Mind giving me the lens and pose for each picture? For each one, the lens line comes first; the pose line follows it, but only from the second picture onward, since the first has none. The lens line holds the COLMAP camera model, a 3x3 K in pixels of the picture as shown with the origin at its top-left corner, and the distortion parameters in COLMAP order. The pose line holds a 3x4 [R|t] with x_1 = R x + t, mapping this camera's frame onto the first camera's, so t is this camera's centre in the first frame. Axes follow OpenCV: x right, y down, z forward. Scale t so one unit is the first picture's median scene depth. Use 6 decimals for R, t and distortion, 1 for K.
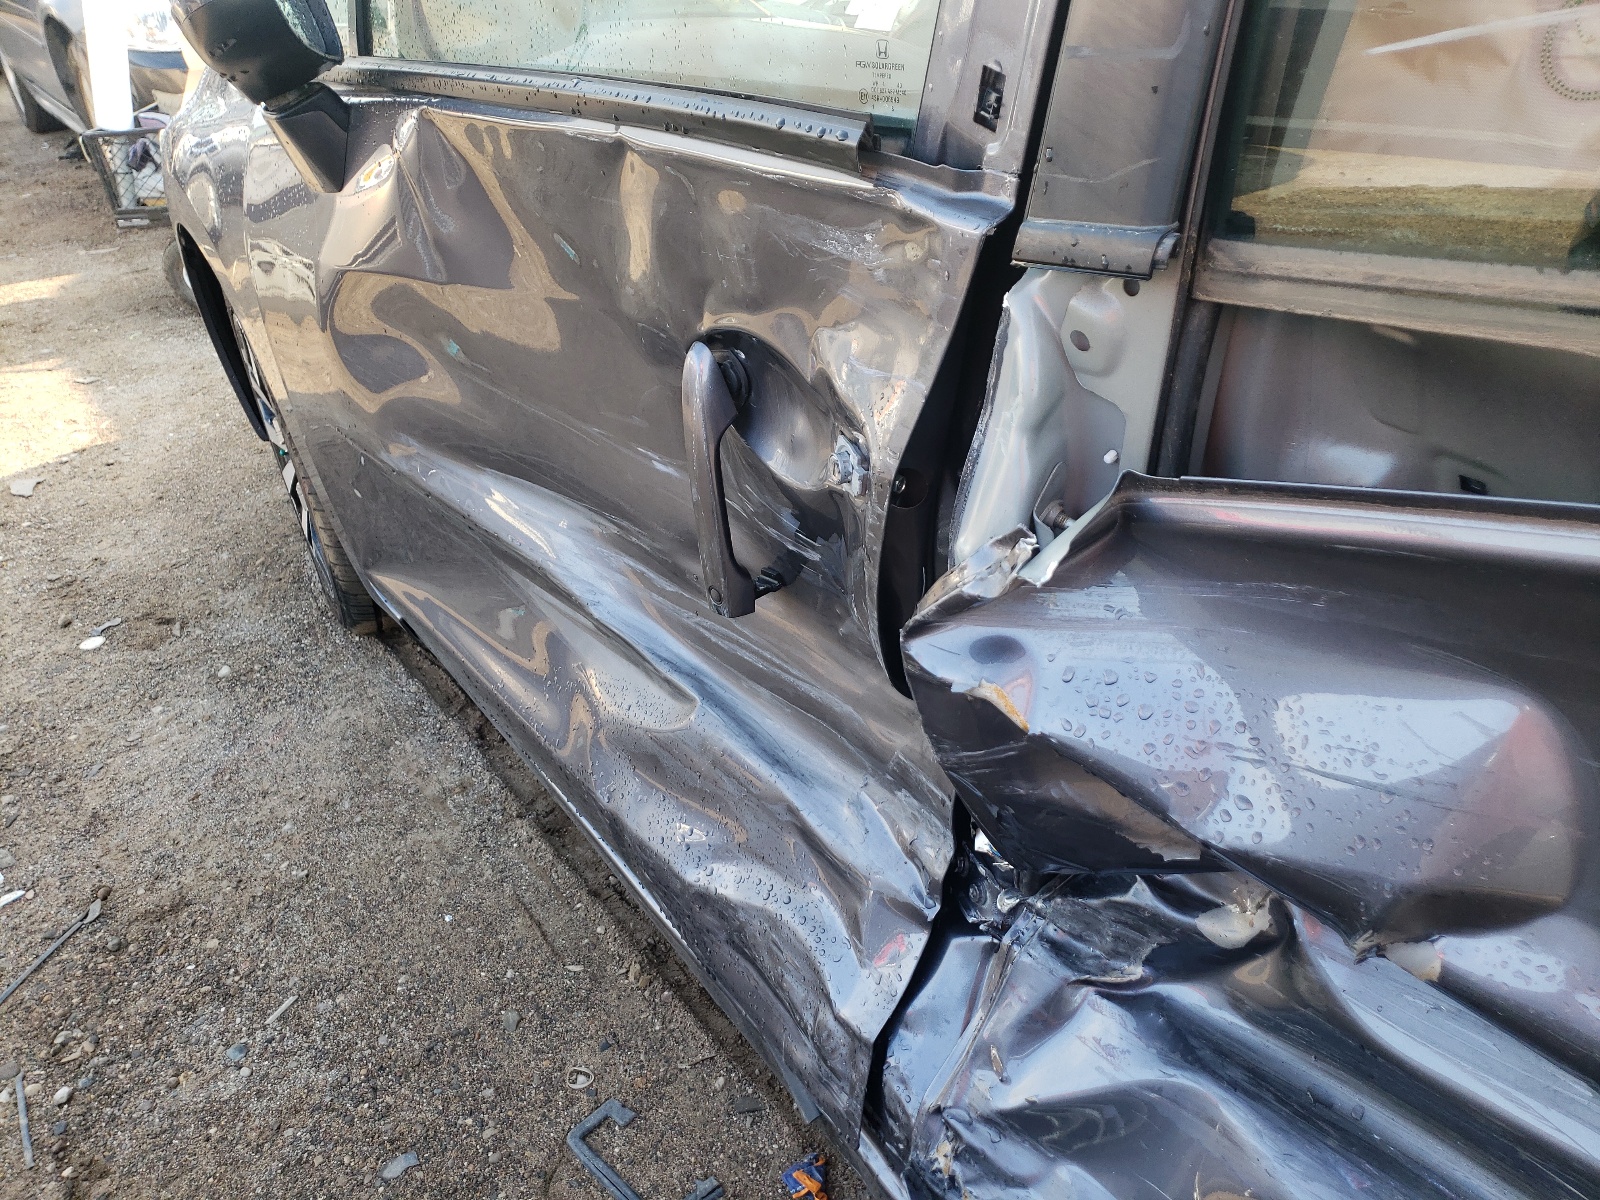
lens RADIAL K [[1190.2, 0, 800.0], [0, 1190.2, 633.7], [0, 0, 1]] dist [0.097903, -0.102662]
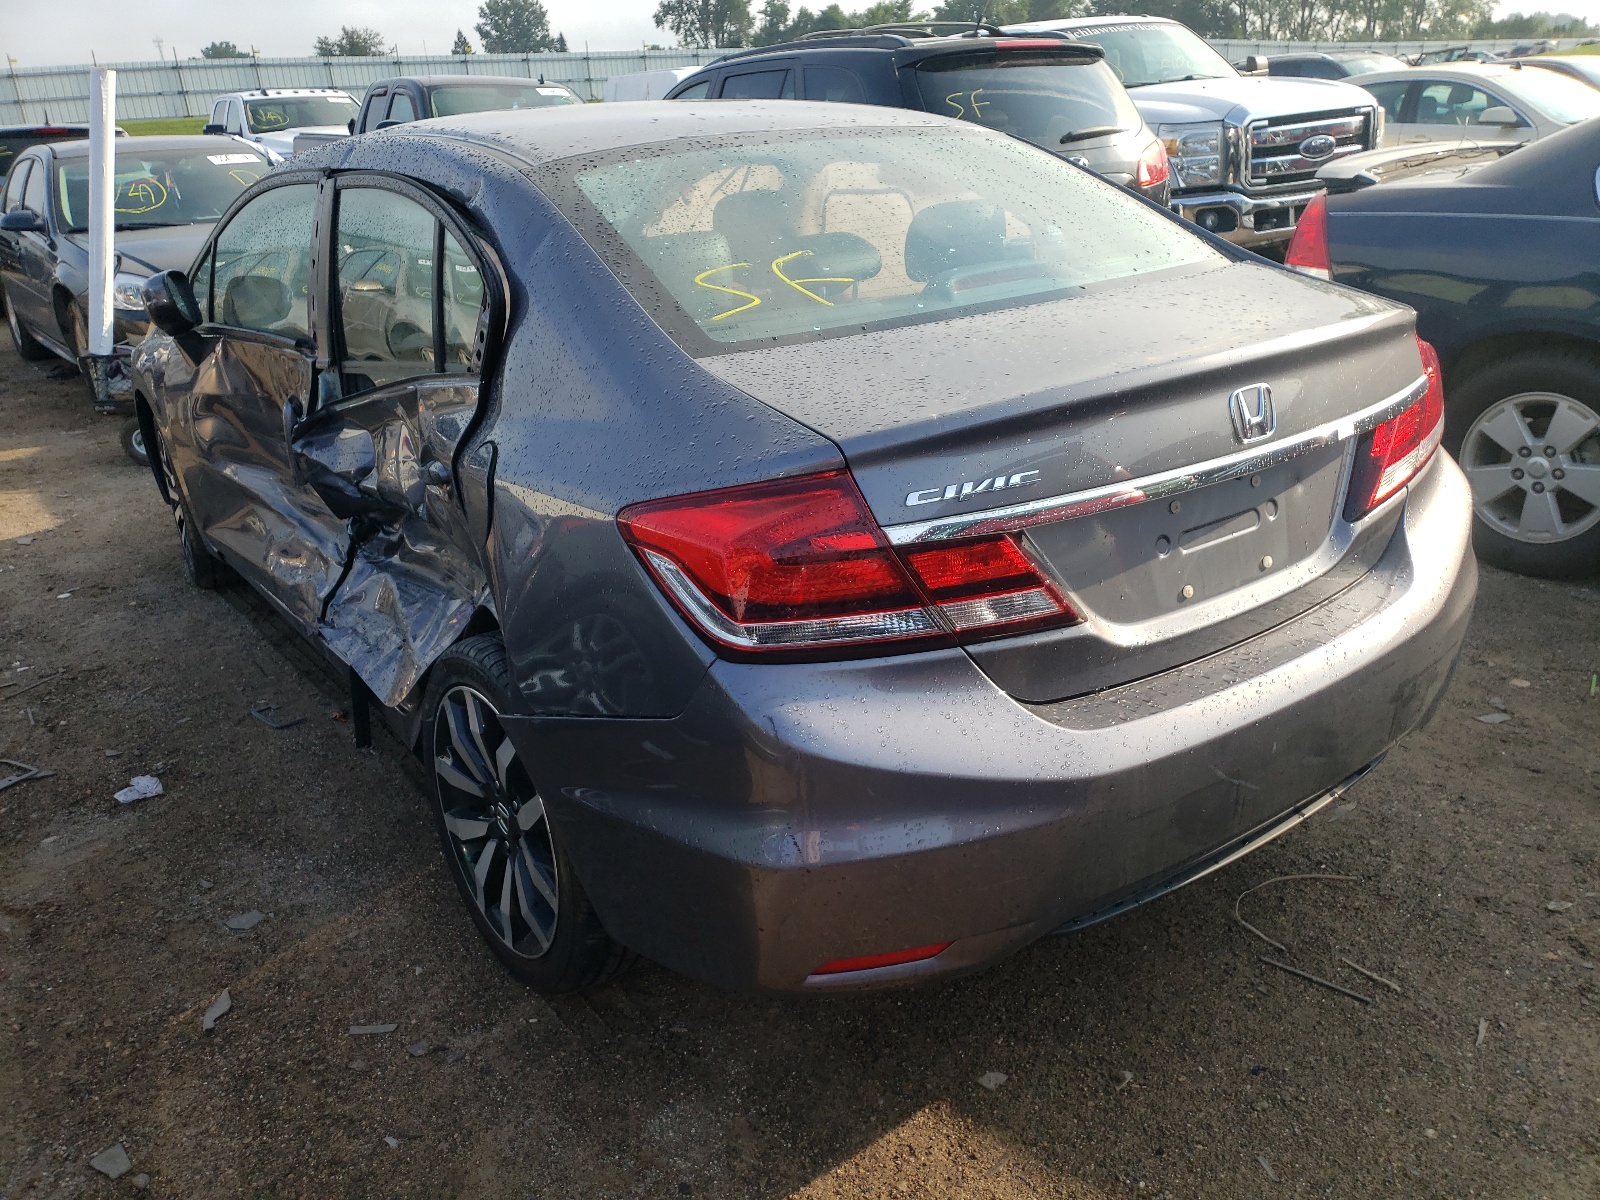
lens RADIAL K [[1190.2, 0, 800.0], [0, 1190.2, 633.7], [0, 0, 1]] dist [0.097903, -0.102662]
pose [[0.998351, 0.020147, 0.053749, 0.303570], [-0.009306, 0.980802, -0.194782, 0.270391], [-0.056641, 0.193961, 0.979373, -0.595838]]
